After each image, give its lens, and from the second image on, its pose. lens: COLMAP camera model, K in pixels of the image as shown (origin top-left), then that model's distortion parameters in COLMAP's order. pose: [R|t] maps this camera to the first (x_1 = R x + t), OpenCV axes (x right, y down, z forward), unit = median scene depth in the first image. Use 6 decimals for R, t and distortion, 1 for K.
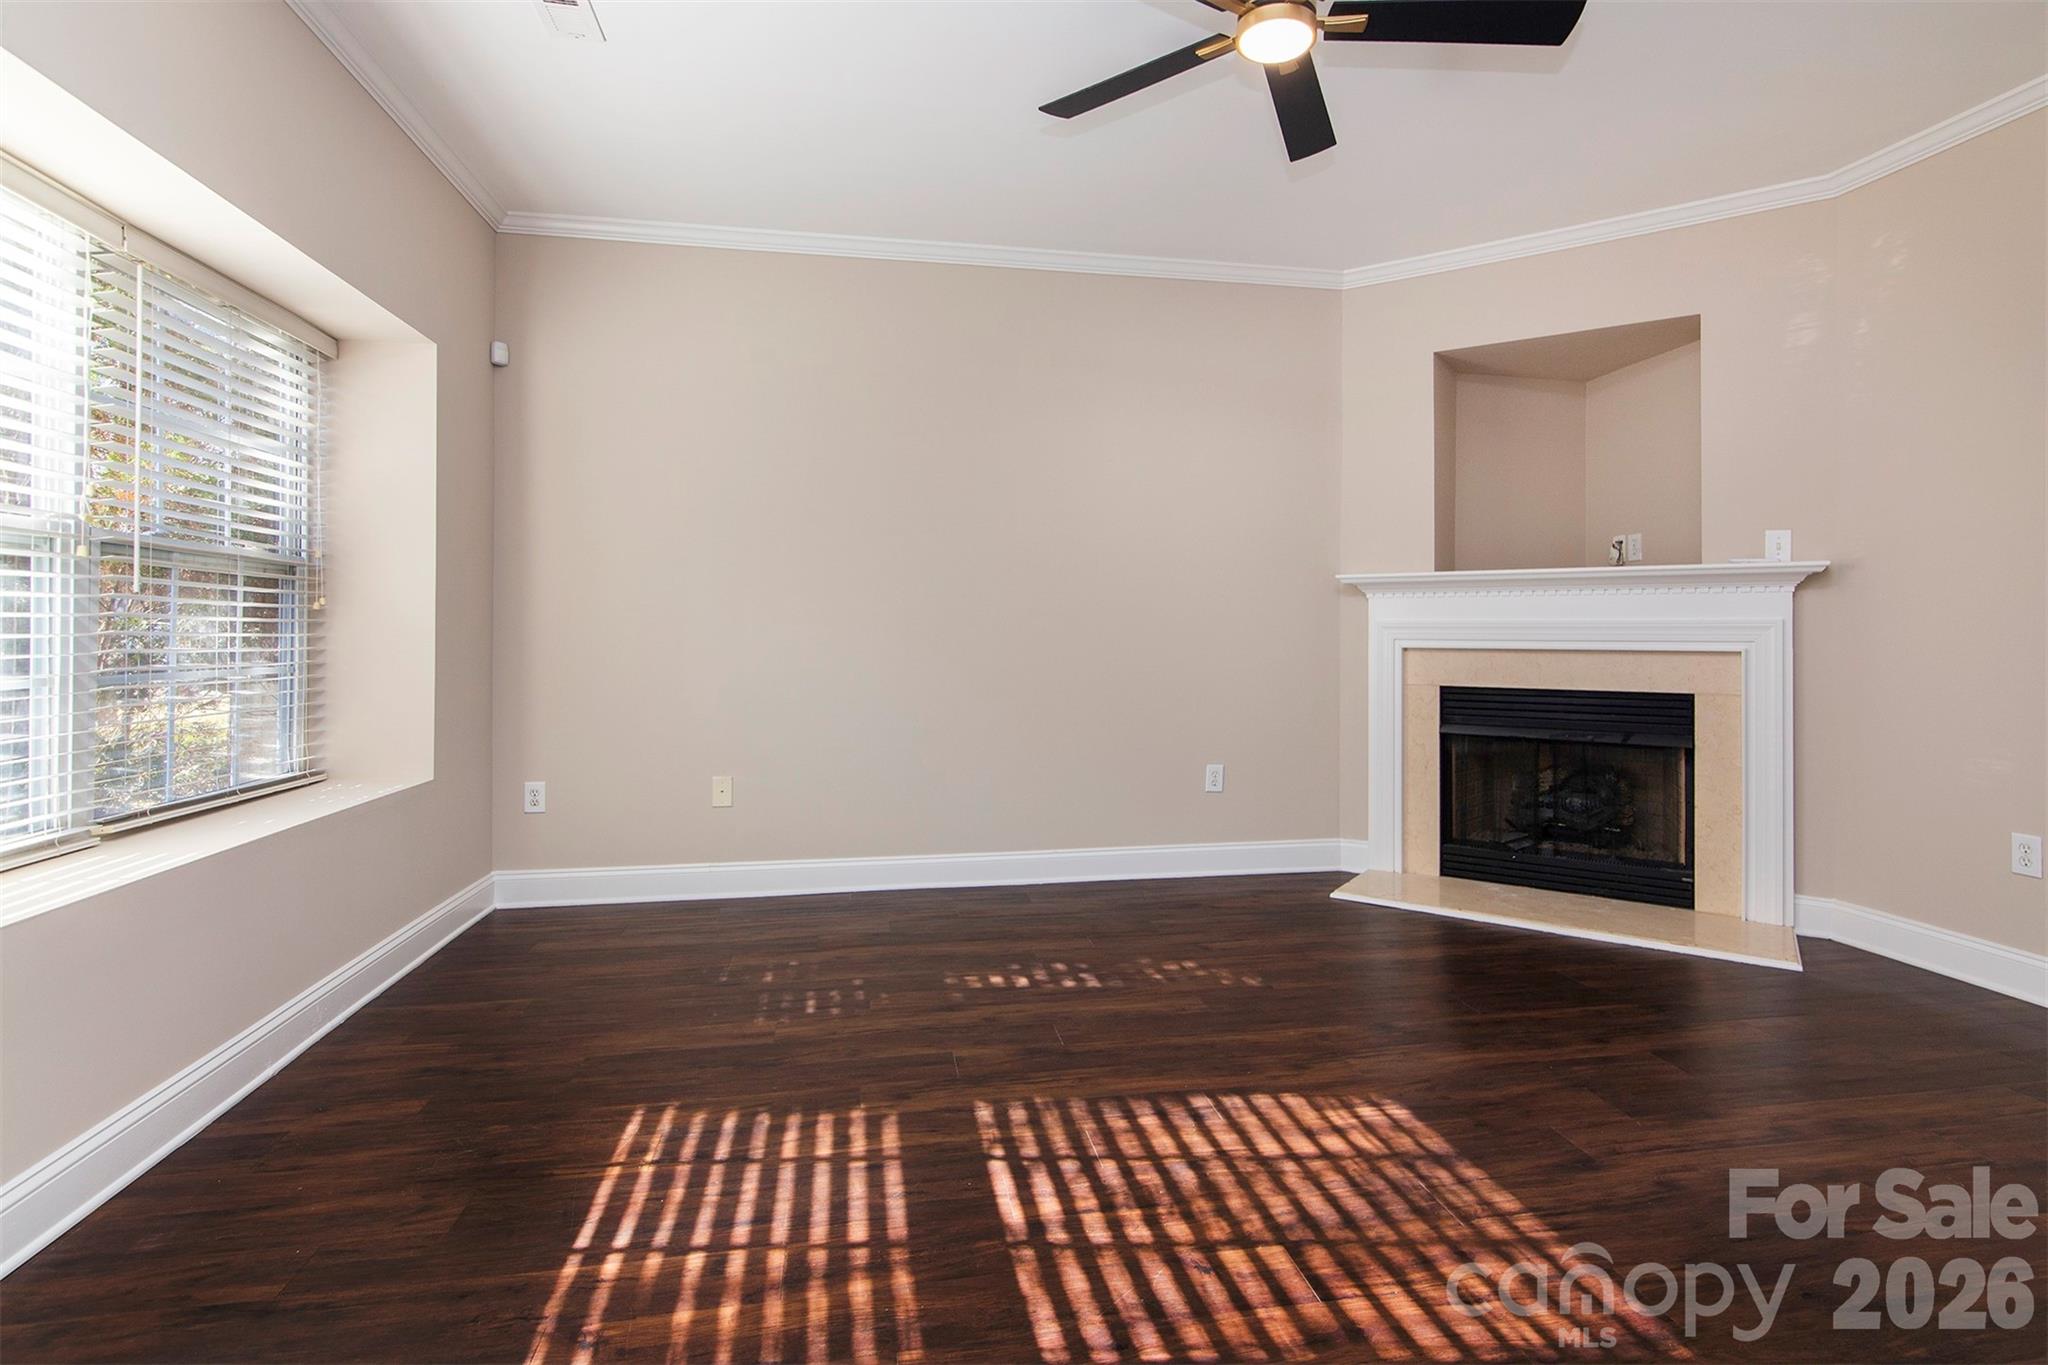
lens RADIAL K [[999.1, 0, 1030.5], [0, 999.1, 615.5], [0, 0, 1]] dist [0.003267, 0.000630]
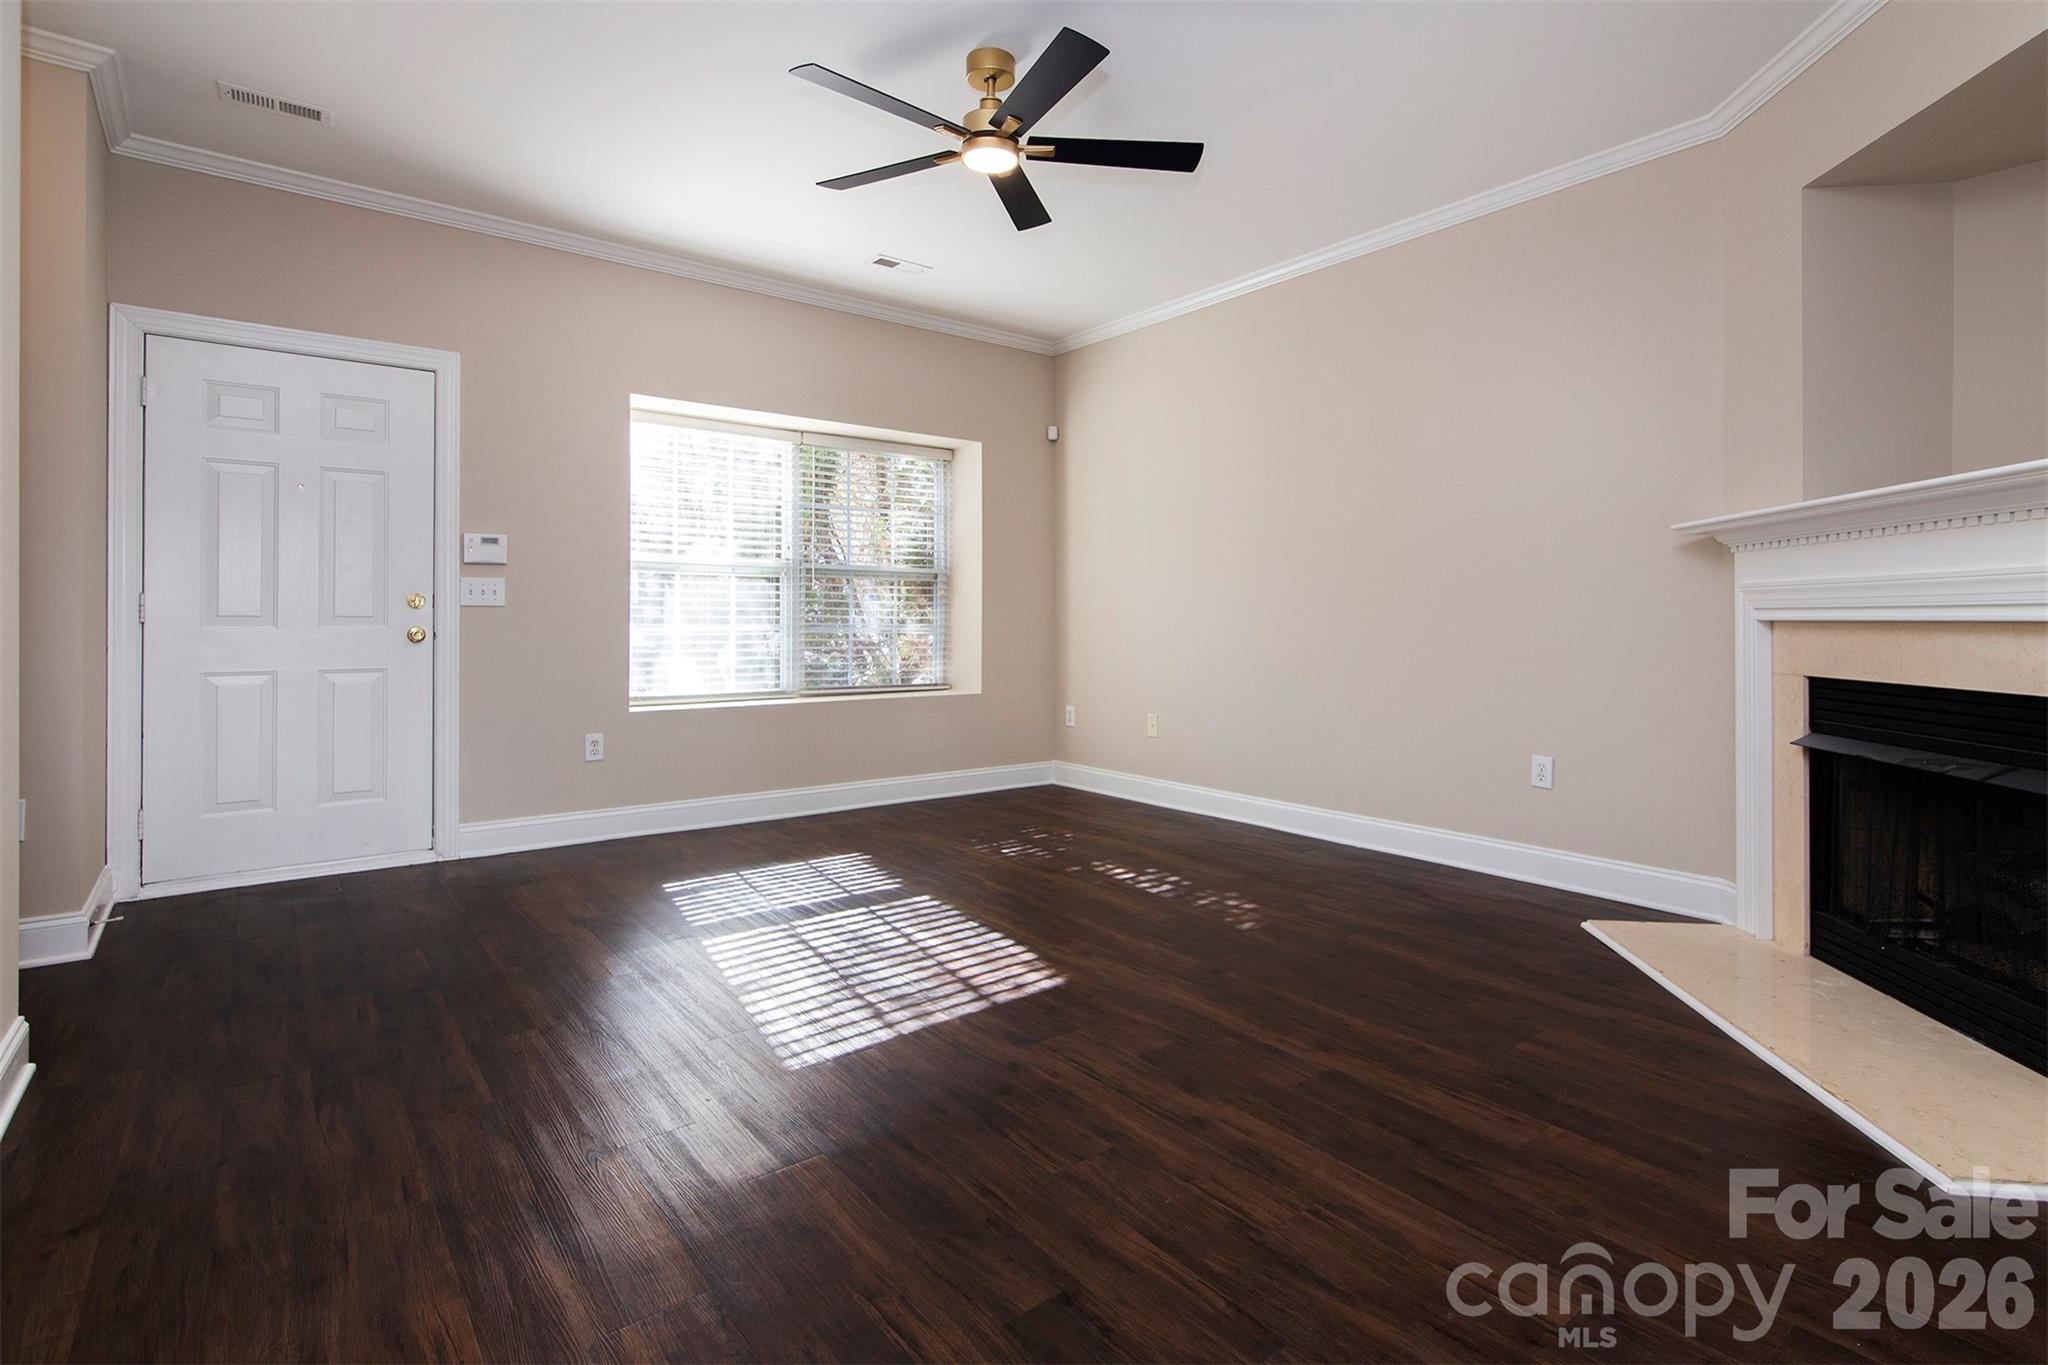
lens RADIAL K [[967.0, 0, 1024.7], [0, 967.0, 609.8], [0, 0, 1]] dist [0.011541, 0.000086]
pose [[0.468654, -0.008837, -0.883337, 1.464444], [0.014381, 0.999894, -0.002373, 0.037902], [0.883265, -0.011591, 0.468732, 0.436875]]
